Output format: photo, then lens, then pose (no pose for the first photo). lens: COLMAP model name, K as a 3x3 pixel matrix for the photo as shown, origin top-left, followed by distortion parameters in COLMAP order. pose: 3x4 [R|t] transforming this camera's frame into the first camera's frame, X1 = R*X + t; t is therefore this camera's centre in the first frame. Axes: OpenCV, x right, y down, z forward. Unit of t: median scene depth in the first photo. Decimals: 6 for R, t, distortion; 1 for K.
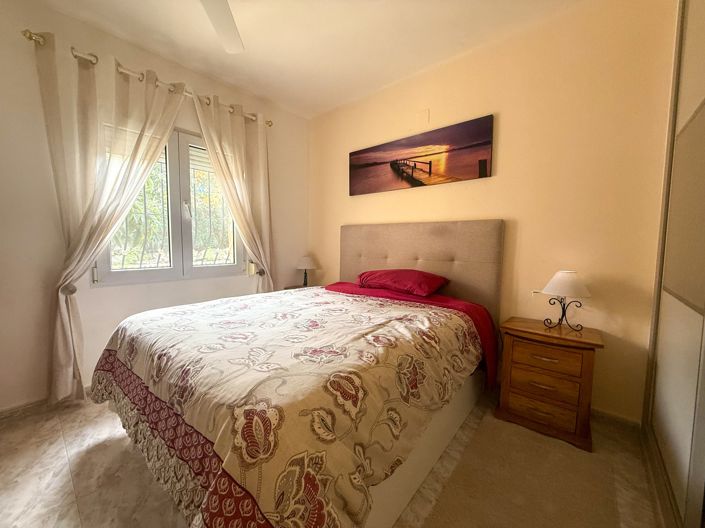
lens RADIAL K [[280.7, 0, 348.9], [0, 280.7, 263.8], [0, 0, 1]] dist [-0.007293, 0.000593]
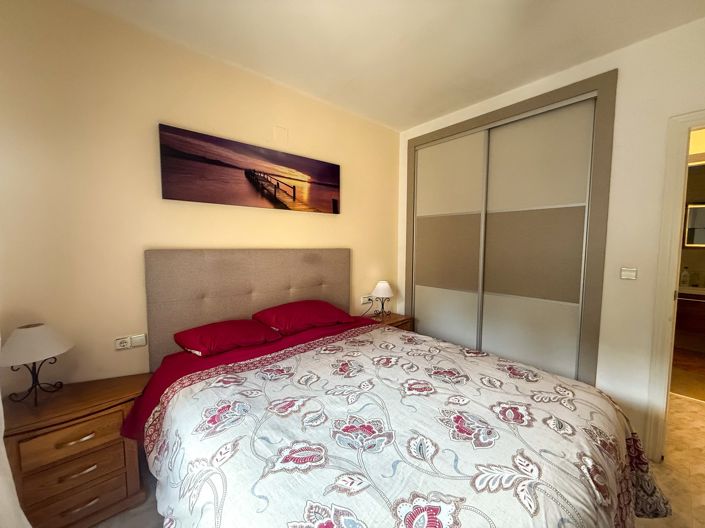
lens RADIAL K [[280.7, 0, 349.2], [0, 280.7, 264.5], [0, 0, 1]] dist [-0.007293, 0.000593]
pose [[0.150859, -0.081185, 0.985216, -0.664615], [0.070943, 0.994942, 0.071123, -0.154392], [-0.986006, 0.059165, 0.155855, 0.689739]]
